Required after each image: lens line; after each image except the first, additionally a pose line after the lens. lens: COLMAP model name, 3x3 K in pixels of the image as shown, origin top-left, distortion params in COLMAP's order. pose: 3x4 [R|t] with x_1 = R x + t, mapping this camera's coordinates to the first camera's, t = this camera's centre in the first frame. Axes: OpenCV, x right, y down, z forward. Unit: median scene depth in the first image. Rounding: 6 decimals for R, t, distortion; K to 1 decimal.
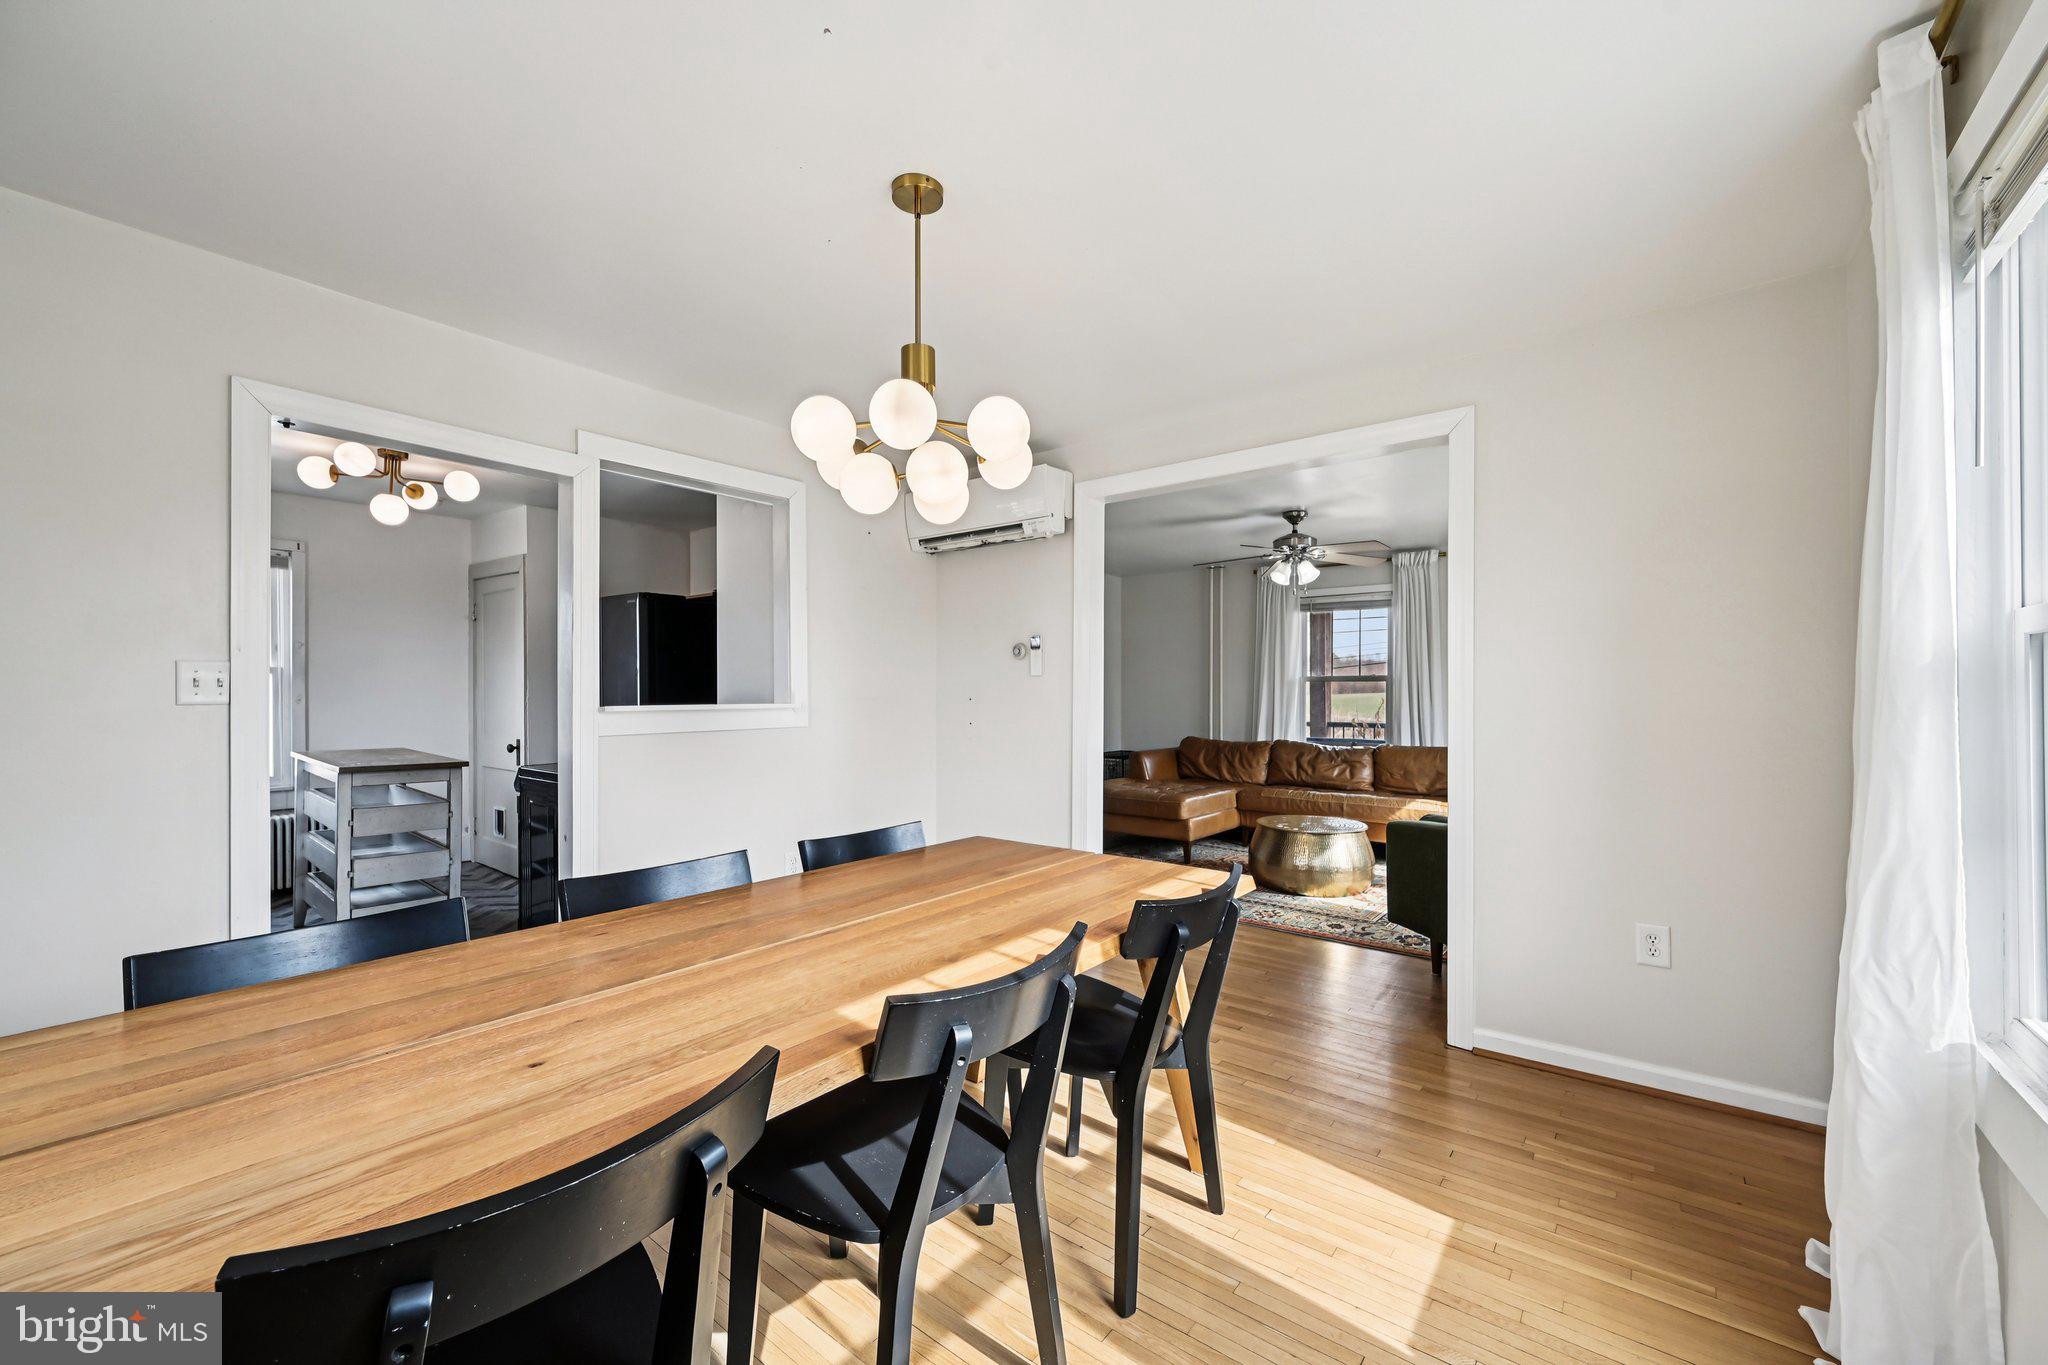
lens RADIAL K [[810.8, 0, 1028.1], [0, 810.8, 691.9], [0, 0, 1]] dist [0.000062, 0.000014]
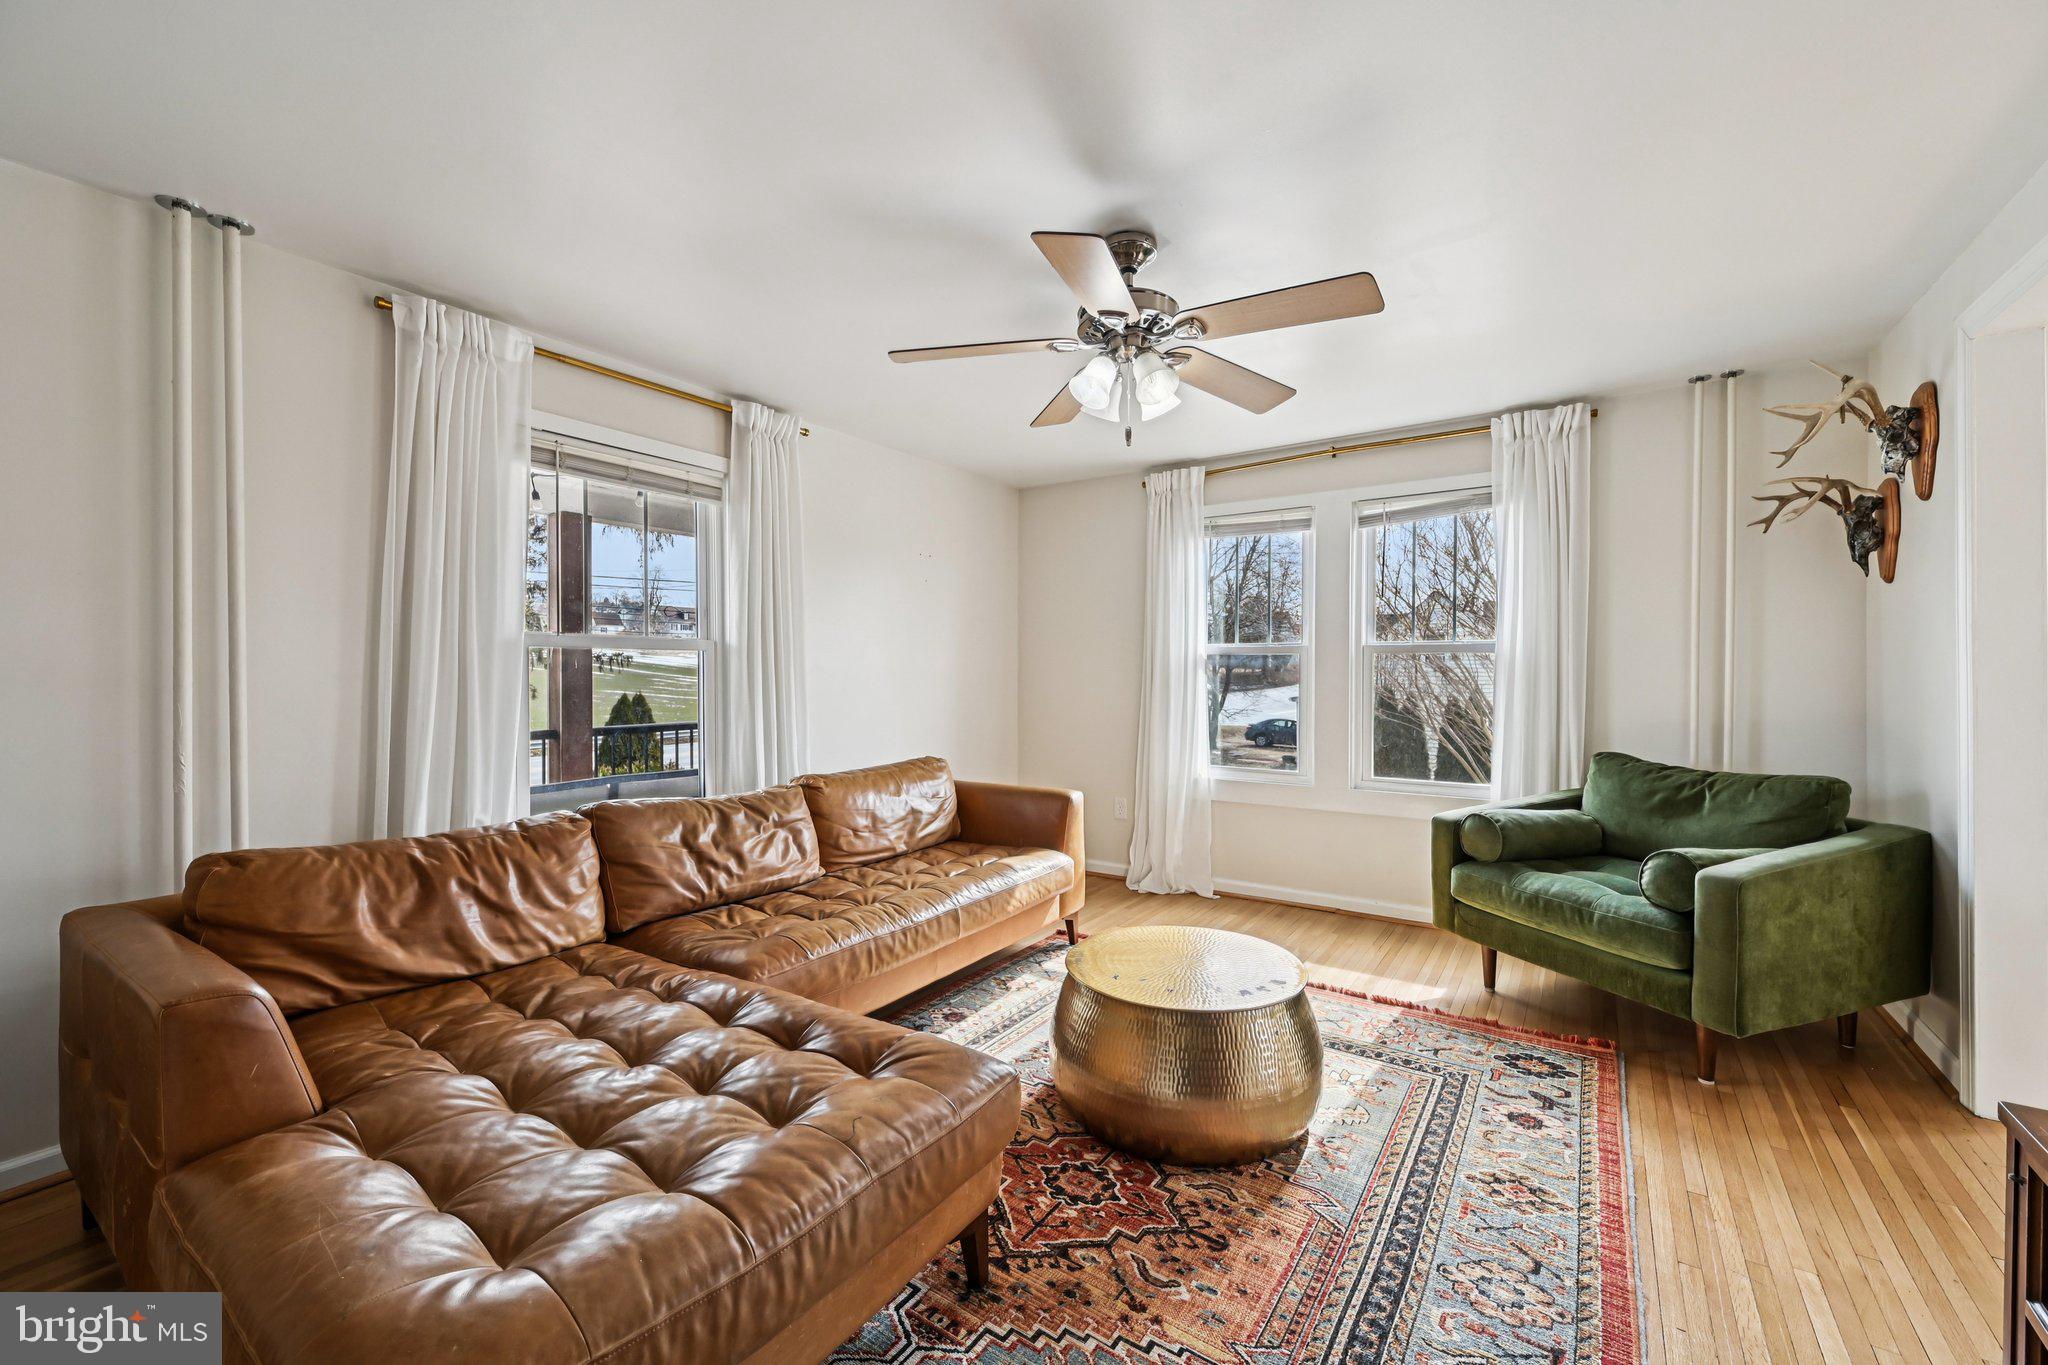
lens RADIAL K [[807.5, 0, 1033.6], [0, 807.5, 685.1], [0, 0, 1]] dist [-0.002840, -0.000113]
pose [[-0.070282, -0.012792, 0.997445, -0.068896], [0.004790, 0.999902, 0.013161, 0.001901], [-0.997516, 0.005703, -0.070214, 0.862631]]
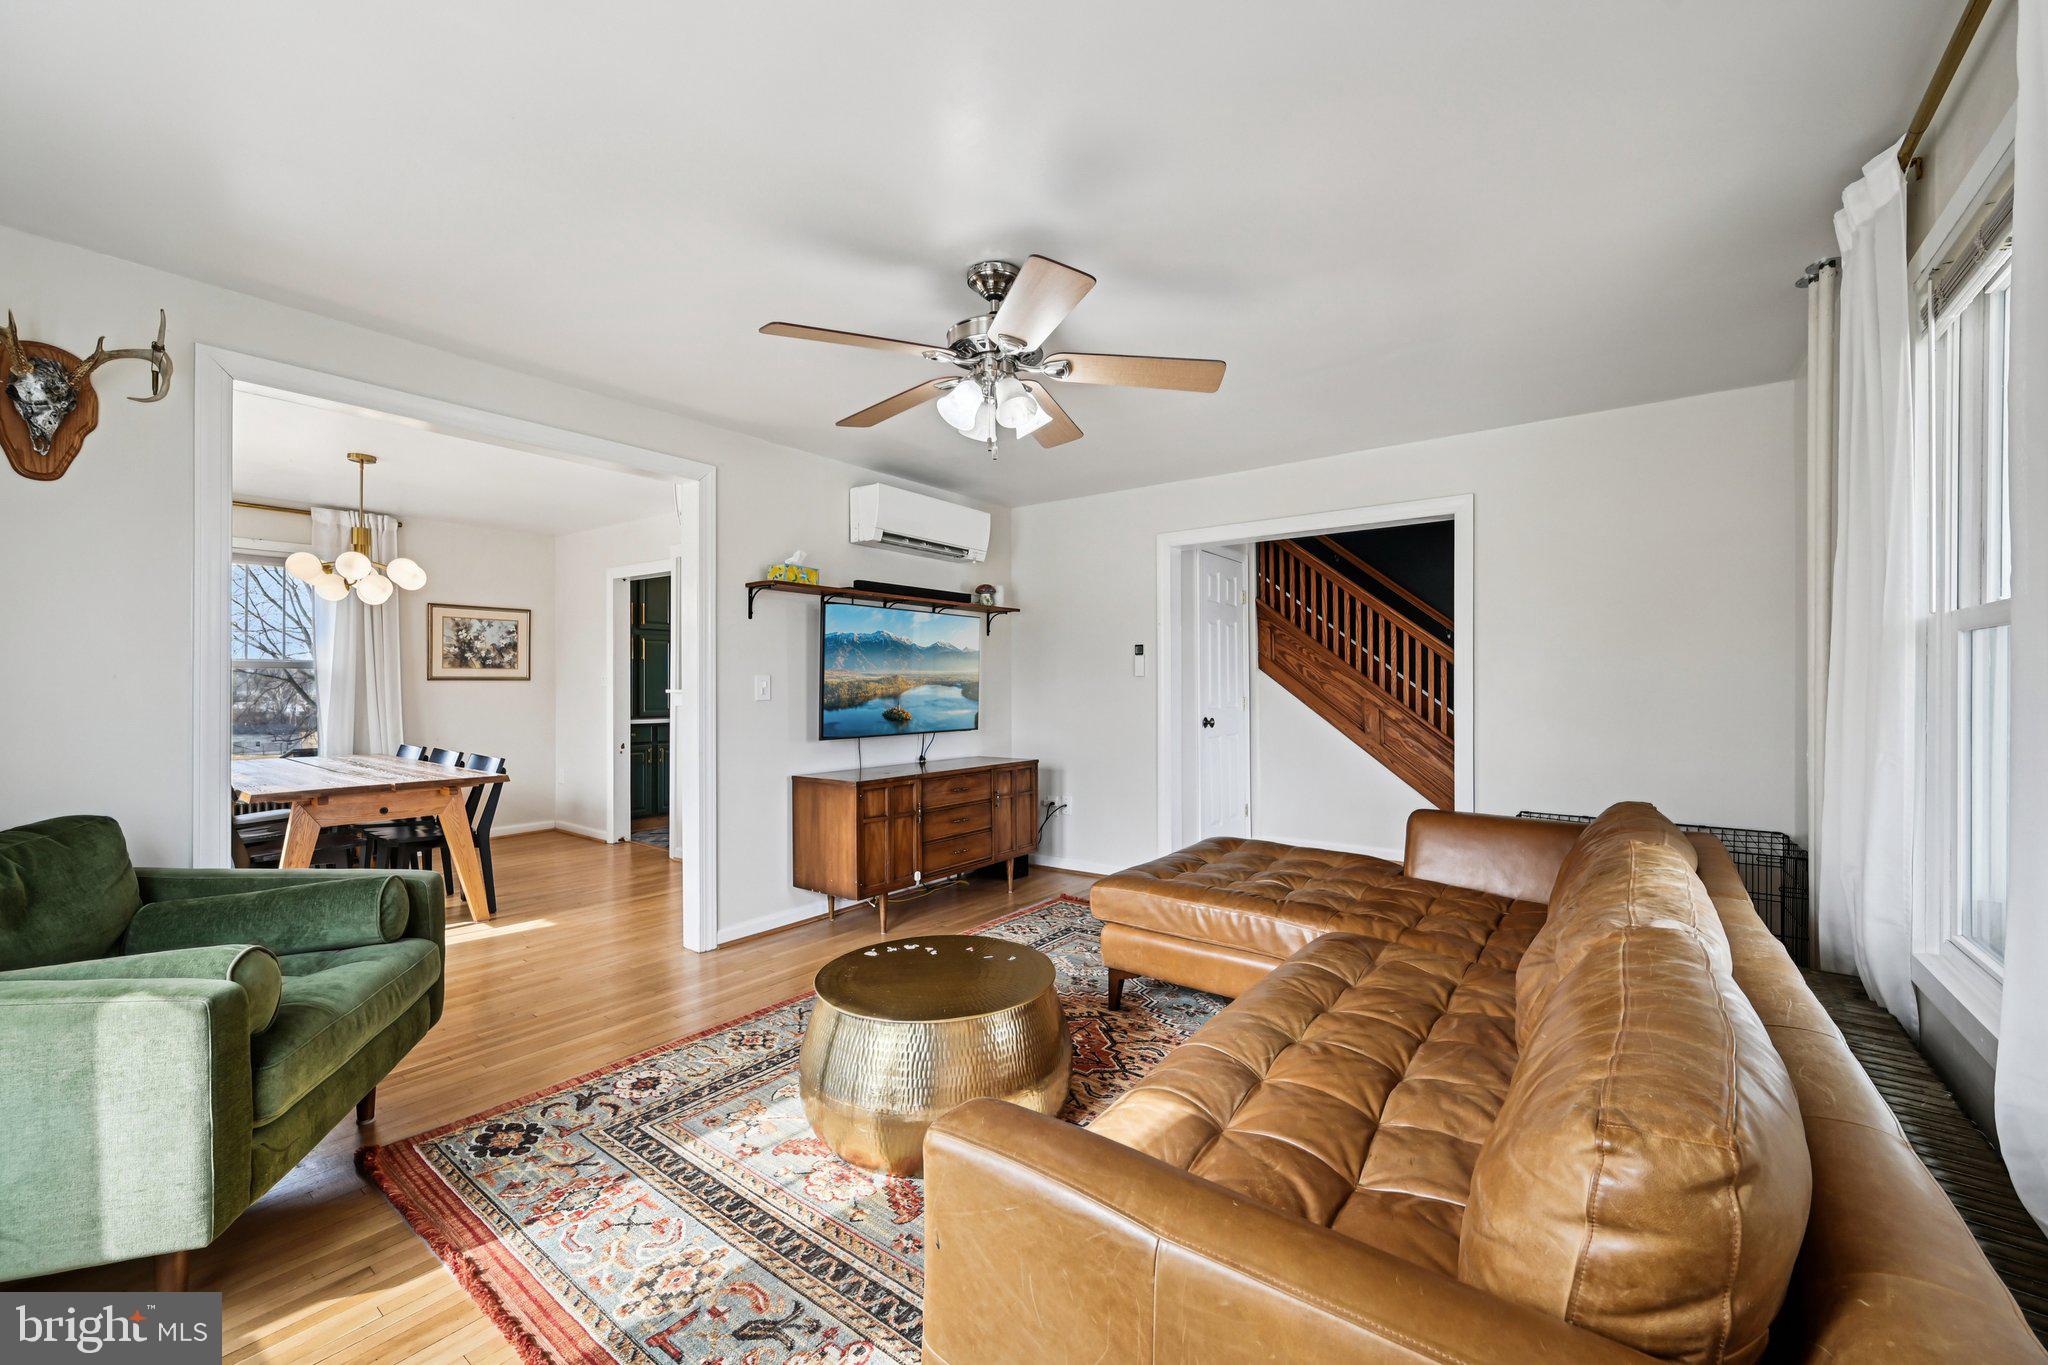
lens RADIAL K [[807.5, 0, 1033.6], [0, 807.5, 685.1], [0, 0, 1]] dist [-0.002840, -0.000113]
pose [[0.028477, 0.000126, -0.999594, 0.614885], [-0.000459, 1.000000, 0.000113, 0.003345], [0.999594, 0.000456, 0.028477, 0.806193]]
